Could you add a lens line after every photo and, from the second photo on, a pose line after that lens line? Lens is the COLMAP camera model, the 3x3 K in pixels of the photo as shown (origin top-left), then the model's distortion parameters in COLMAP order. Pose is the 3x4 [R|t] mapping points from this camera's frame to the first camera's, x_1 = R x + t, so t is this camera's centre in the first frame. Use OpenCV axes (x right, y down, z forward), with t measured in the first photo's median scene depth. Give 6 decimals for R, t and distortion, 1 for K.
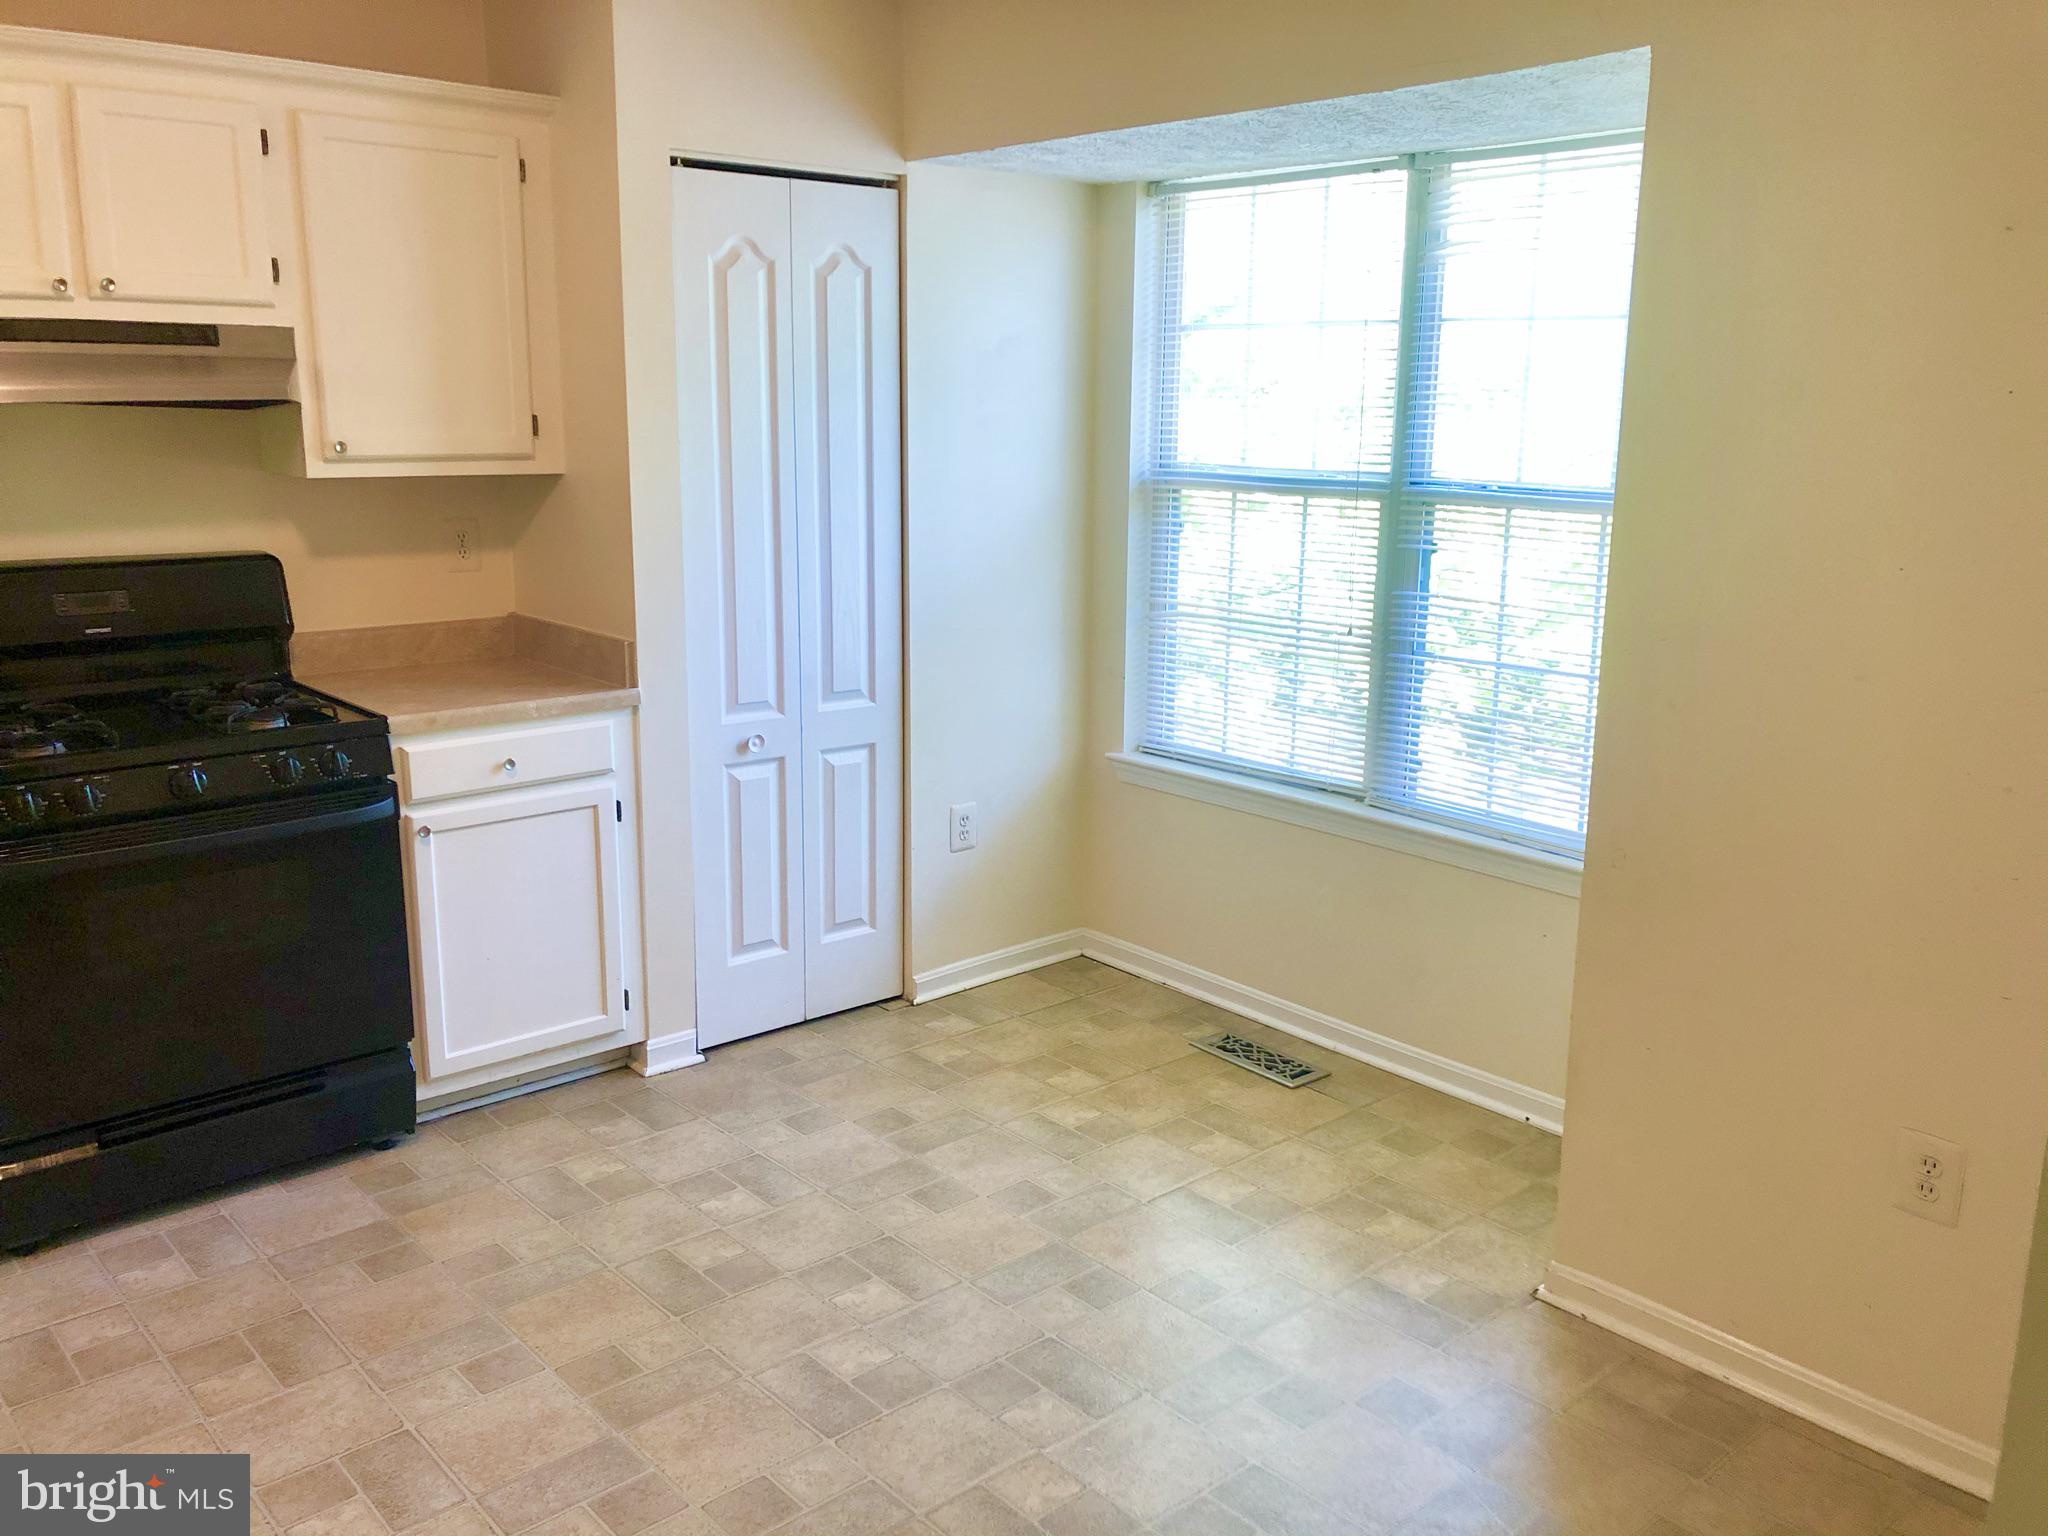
lens RADIAL K [[1679.7, 0, 1032.1], [0, 1679.7, 765.4], [0, 0, 1]] dist [0.051579, -0.052354]
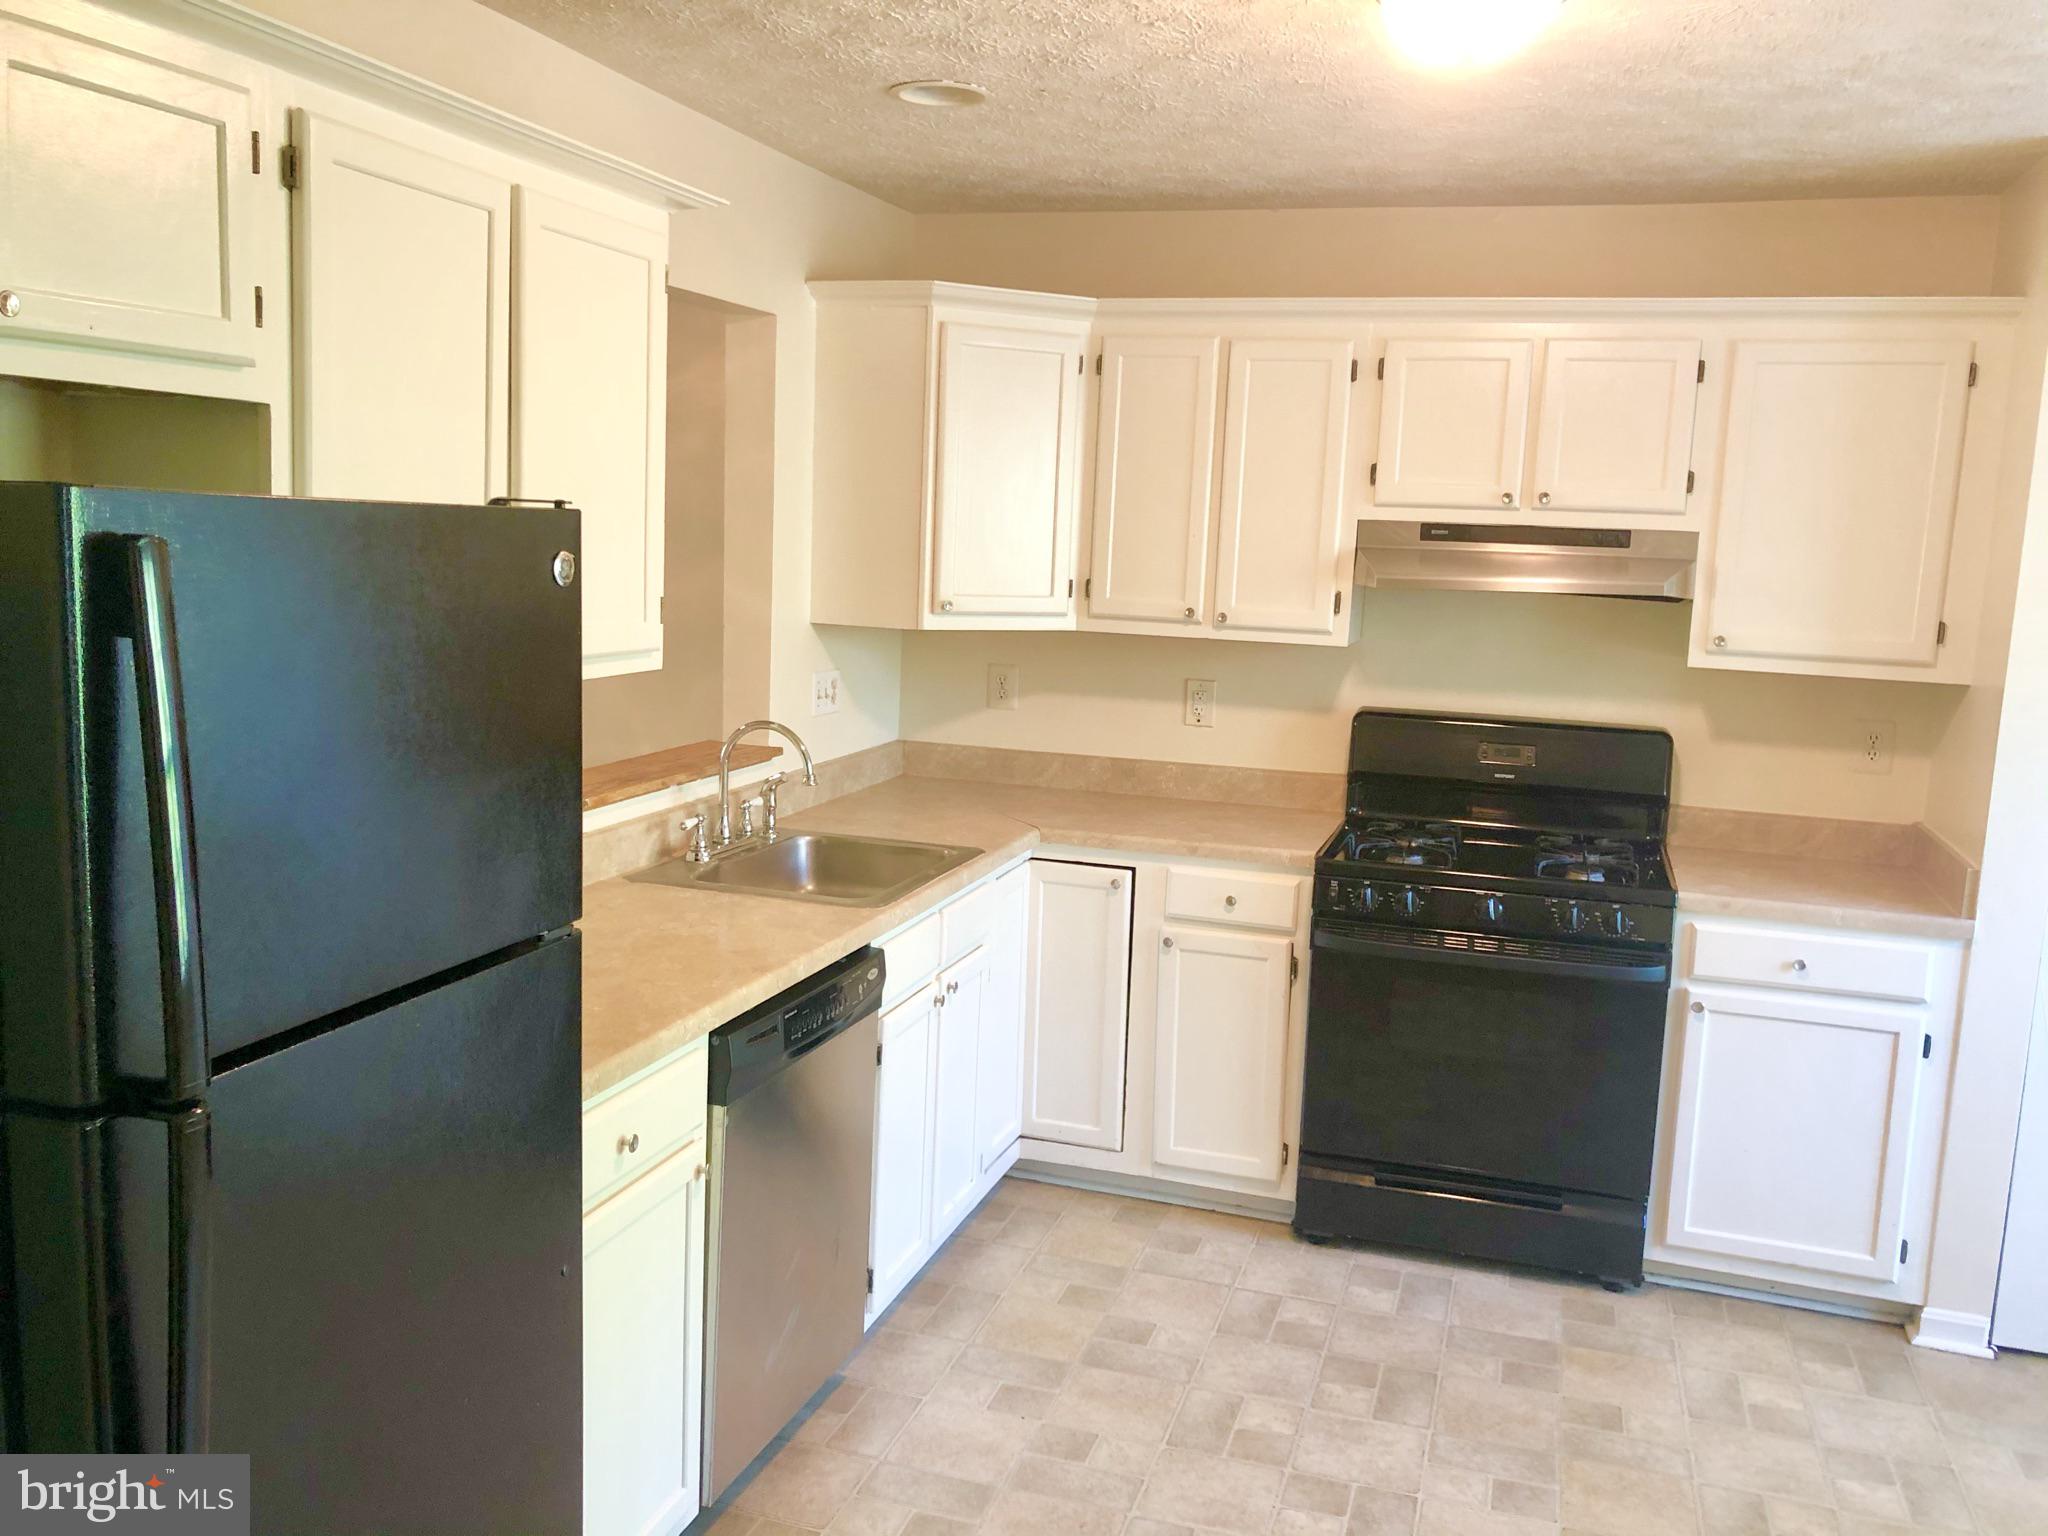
lens RADIAL K [[1679.7, 0, 1024.3], [0, 1679.7, 773.4], [0, 0, 1]] dist [0.051579, -0.052354]
pose [[0.517050, 0.139458, -0.844518, 0.277224], [-0.220799, 0.974978, 0.025818, -0.035431], [0.826987, 0.173120, 0.534904, 0.072636]]
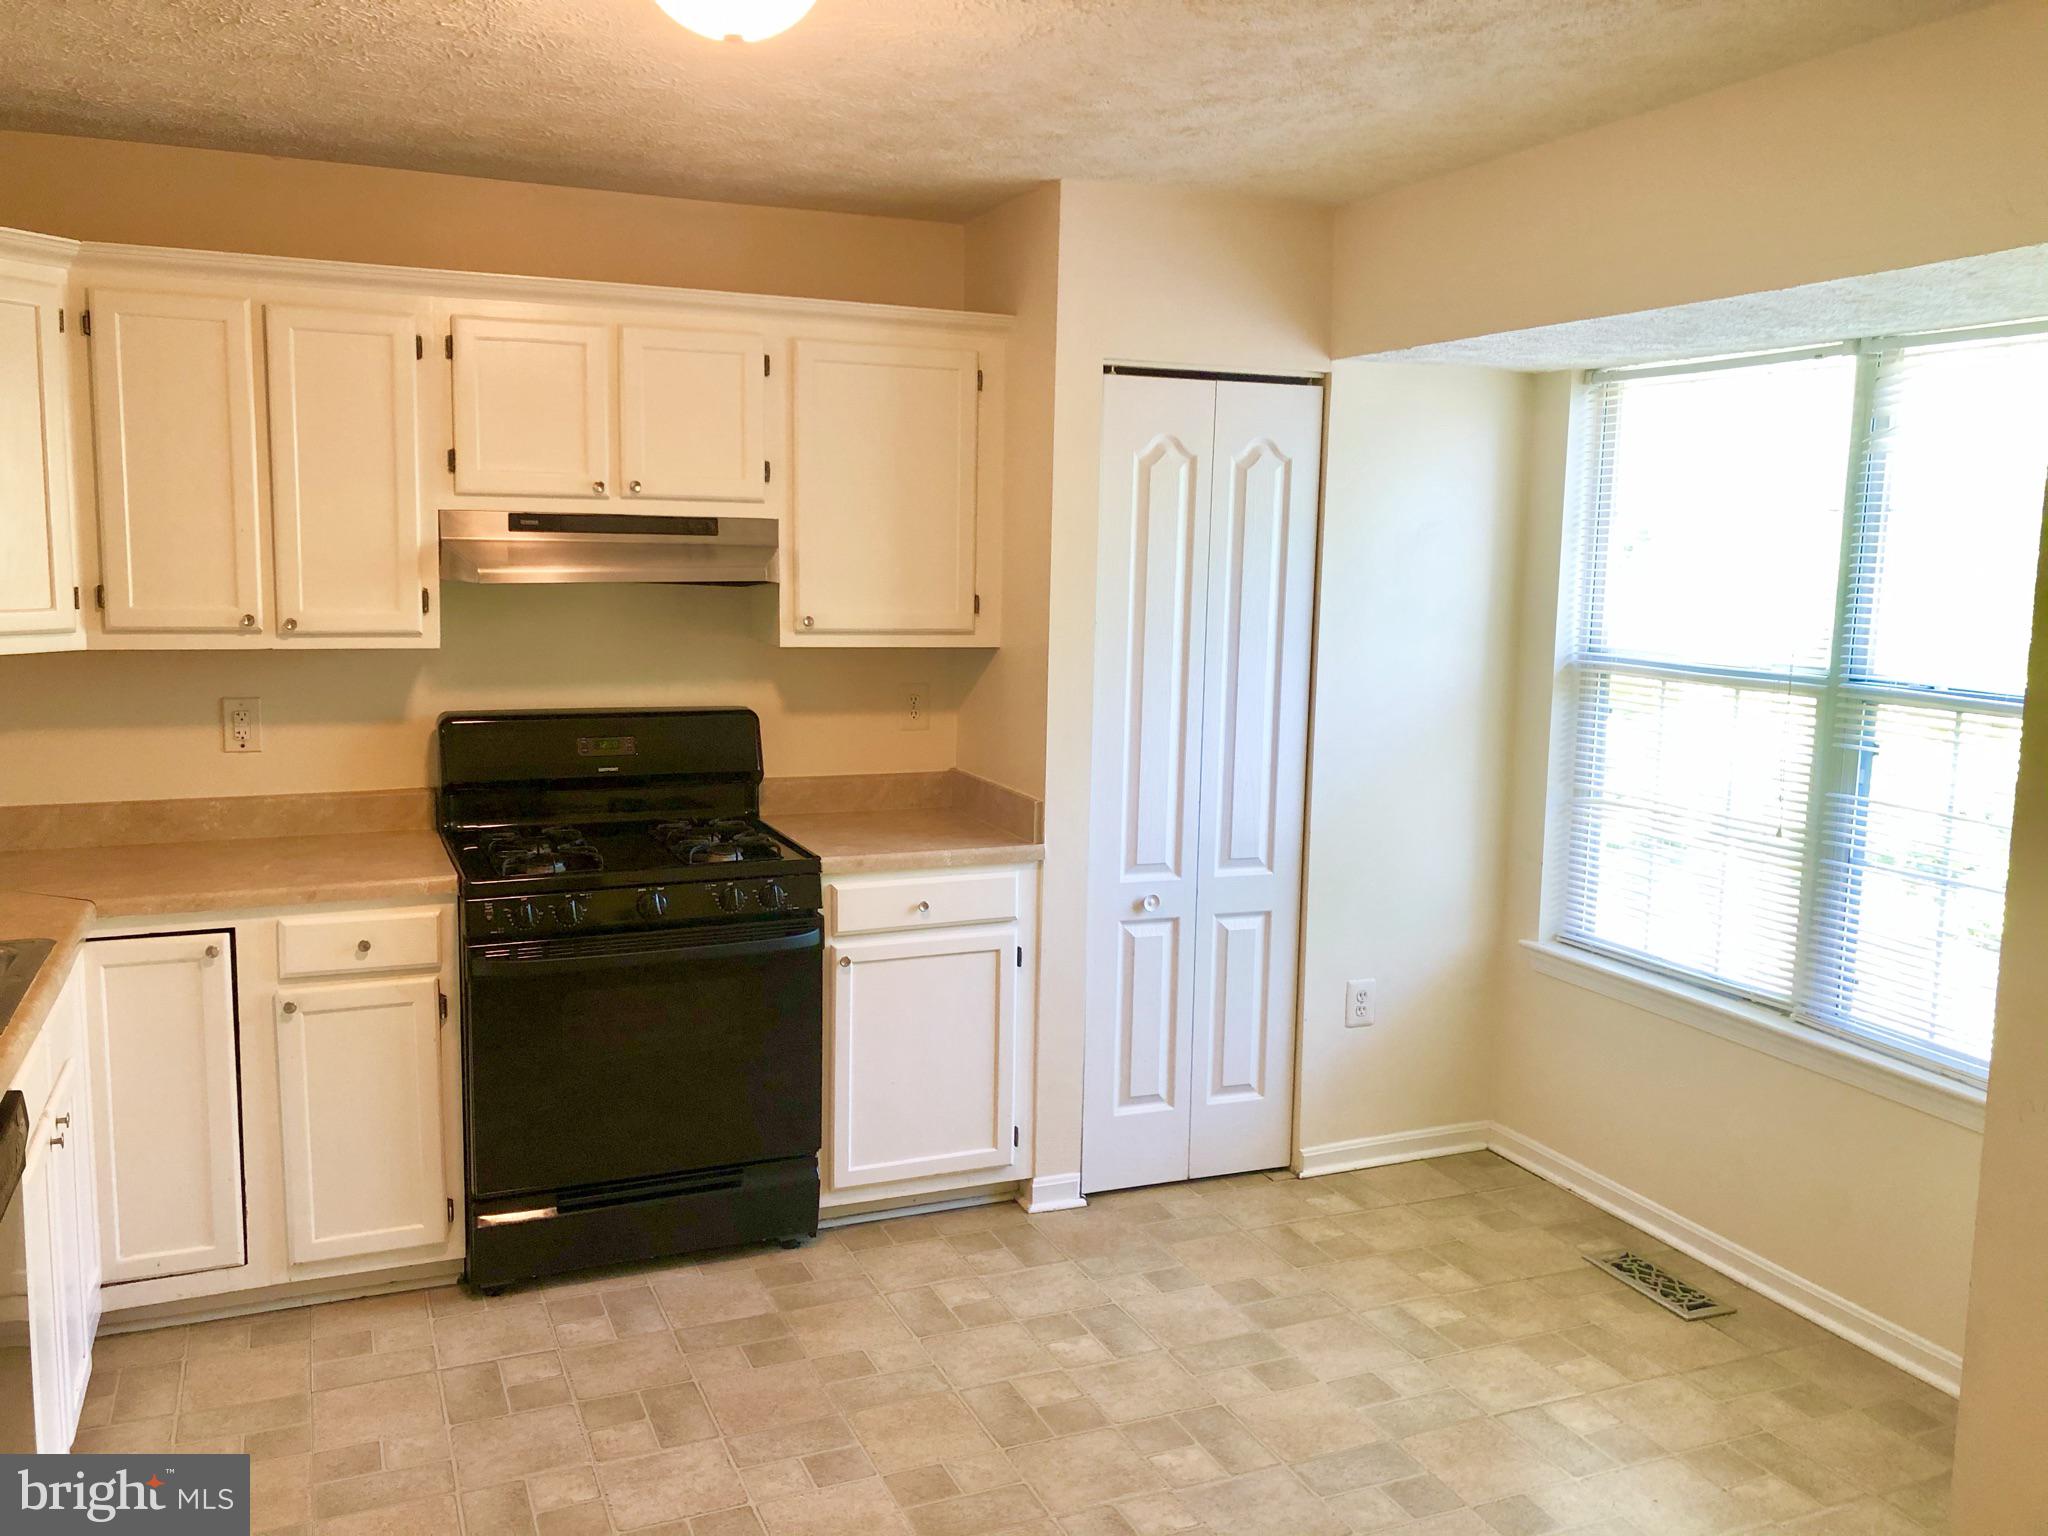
lens RADIAL K [[1679.7, 0, 1015.3], [0, 1679.7, 768.0], [0, 0, 1]] dist [0.051579, -0.052354]
pose [[0.948528, 0.049670, -0.312775, 0.085733], [-0.077348, 0.994049, -0.076707, -0.011364], [0.307103, 0.096952, 0.946725, -0.028396]]
